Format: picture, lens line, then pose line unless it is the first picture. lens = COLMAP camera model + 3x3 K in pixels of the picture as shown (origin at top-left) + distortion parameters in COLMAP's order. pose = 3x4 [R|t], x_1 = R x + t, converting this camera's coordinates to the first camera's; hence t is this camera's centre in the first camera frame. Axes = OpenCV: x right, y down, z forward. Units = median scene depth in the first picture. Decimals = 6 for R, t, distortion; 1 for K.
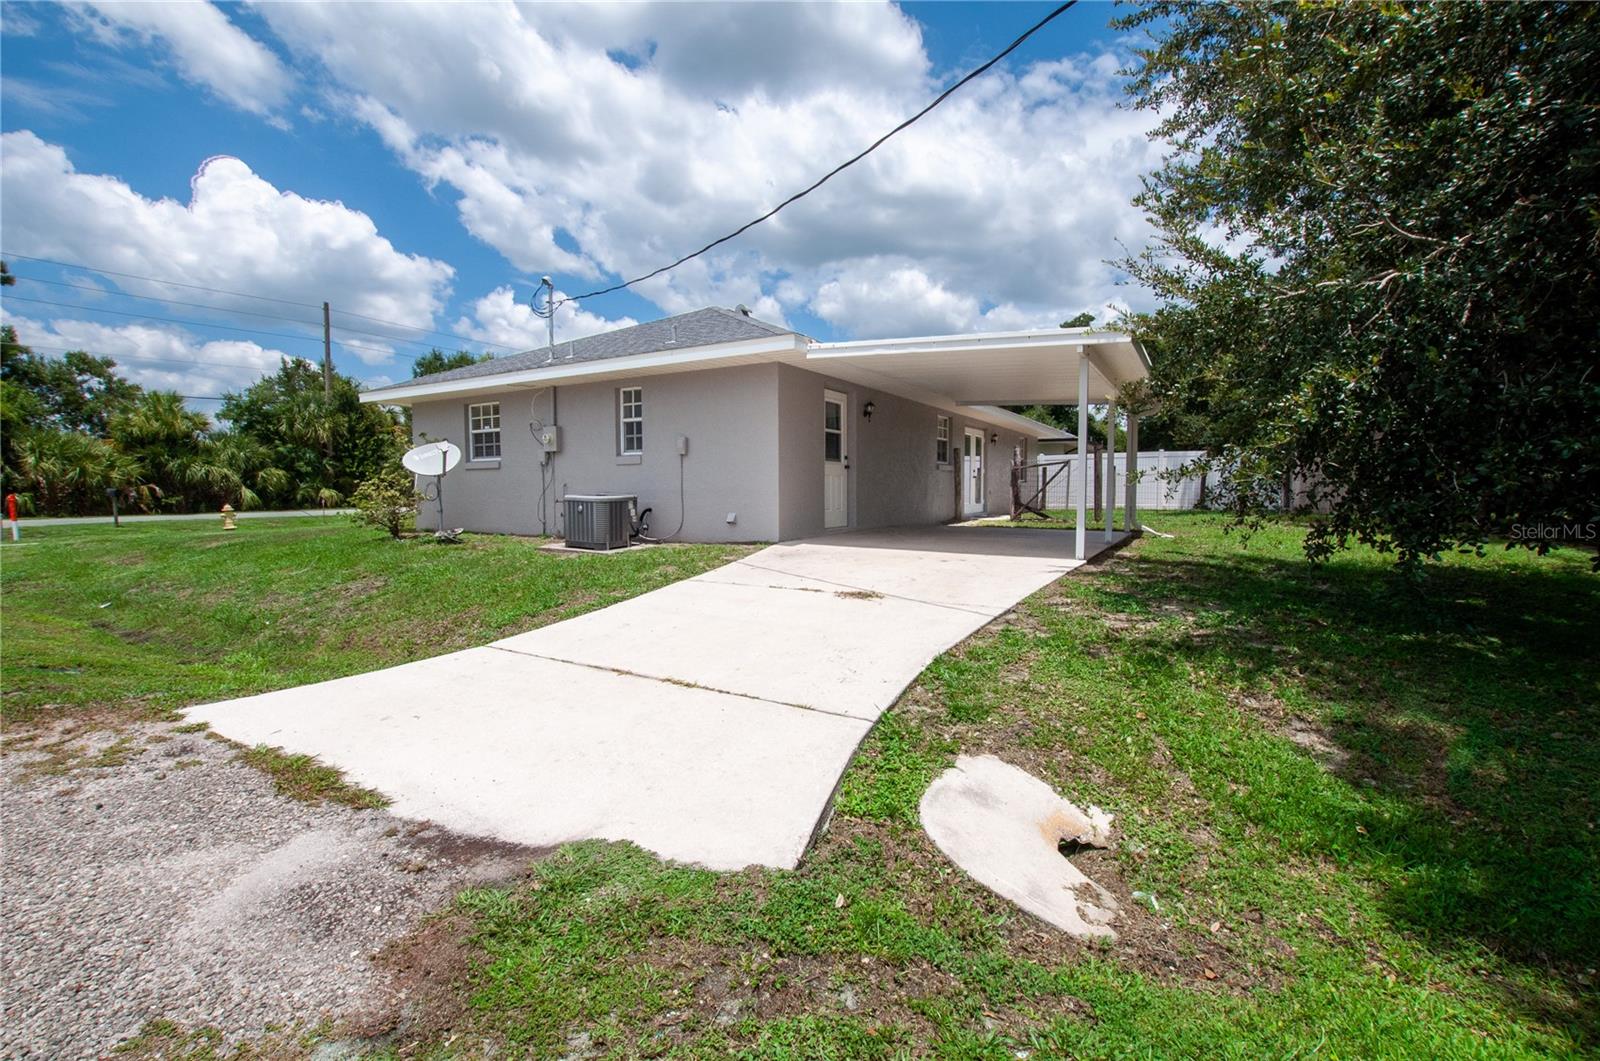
lens RADIAL K [[701.1, 0, 800.0], [0, 701.1, 530.5], [0, 0, 1]] dist [-0.022872, 0.000296]
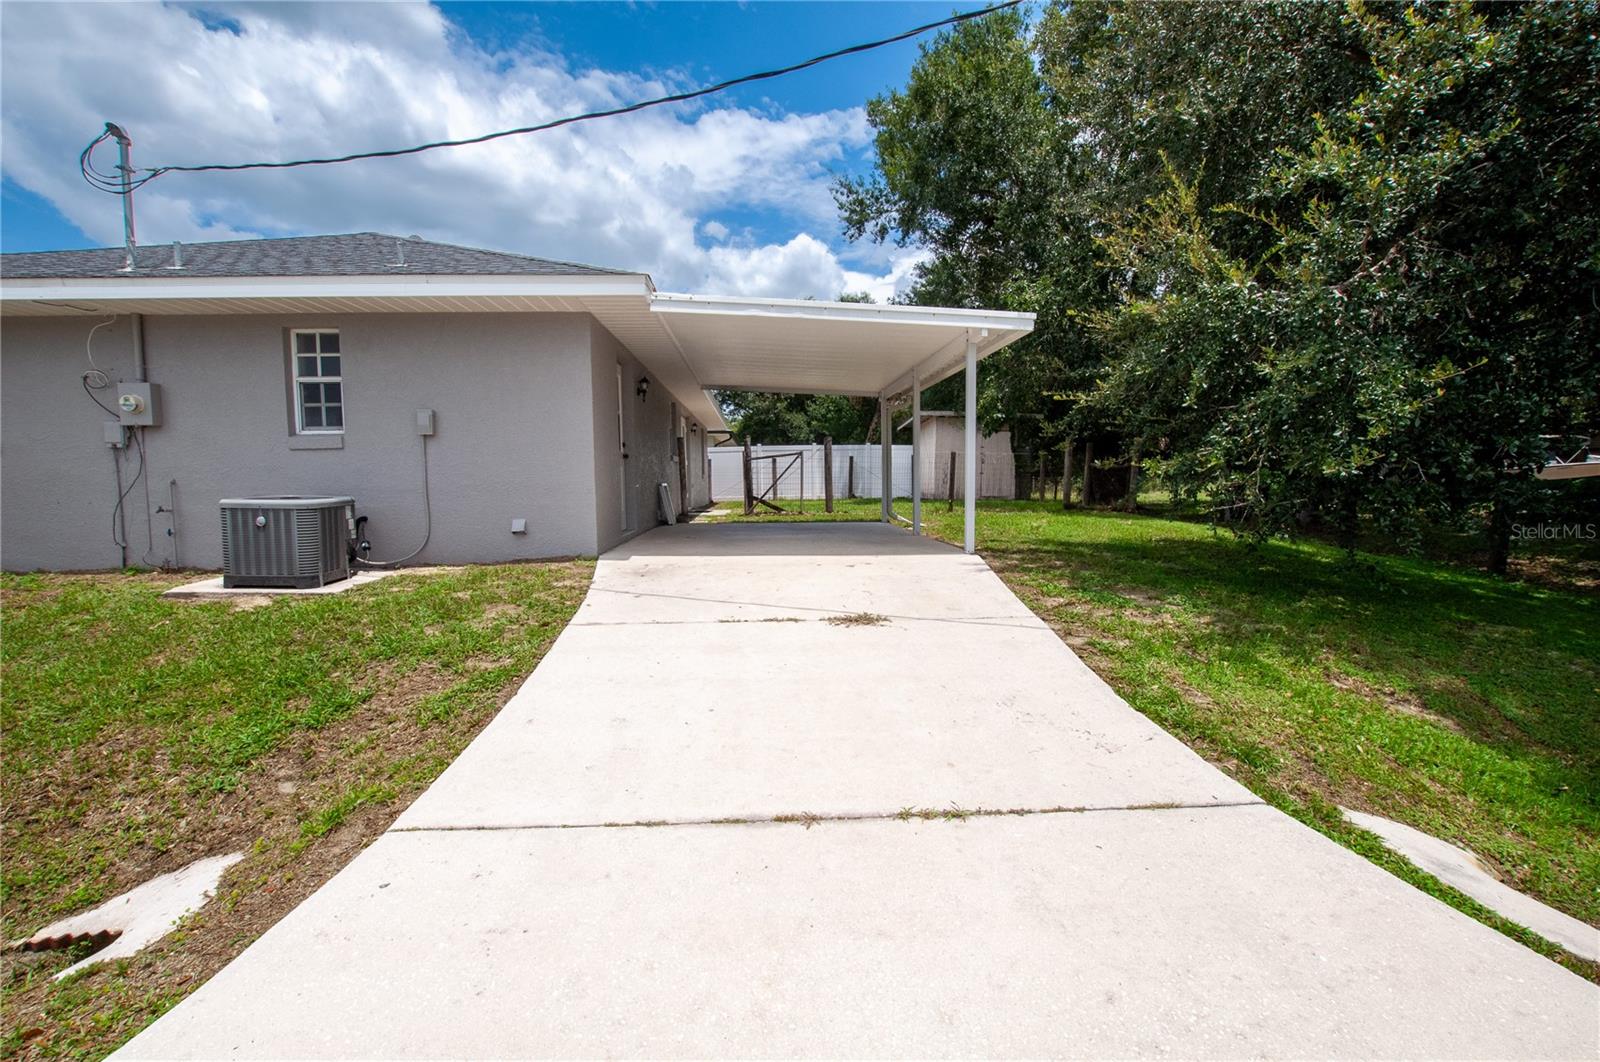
lens RADIAL K [[701.1, 0, 800.0], [0, 701.1, 531.0], [0, 0, 1]] dist [-0.022872, 0.000296]
pose [[0.830426, -0.048319, 0.555030, -0.247853], [0.041142, 0.998830, 0.025398, -0.018319], [-0.555608, 0.001744, 0.831443, 0.240470]]
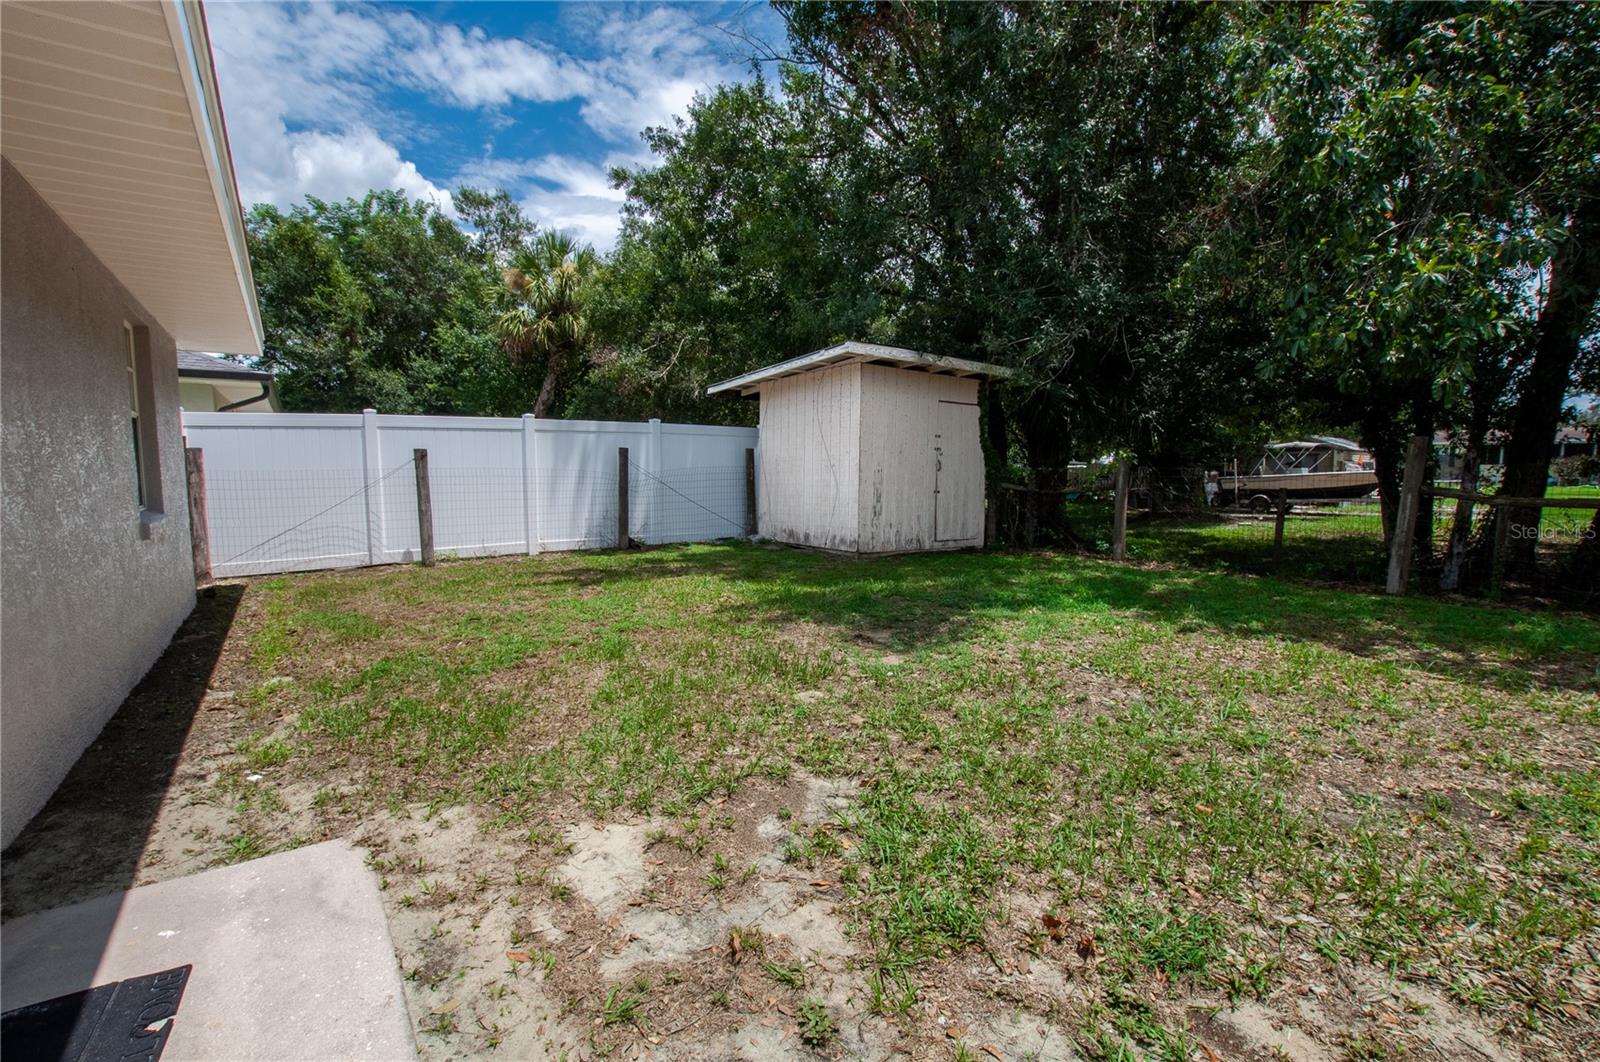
lens RADIAL K [[701.1, 0, 800.0], [0, 701.1, 531.0], [0, 0, 1]] dist [-0.022872, 0.000296]
pose [[0.392169, -0.082179, 0.916215, 0.271388], [0.054819, 0.996319, 0.065899, -0.115334], [-0.918258, 0.024382, 0.395231, 1.249414]]
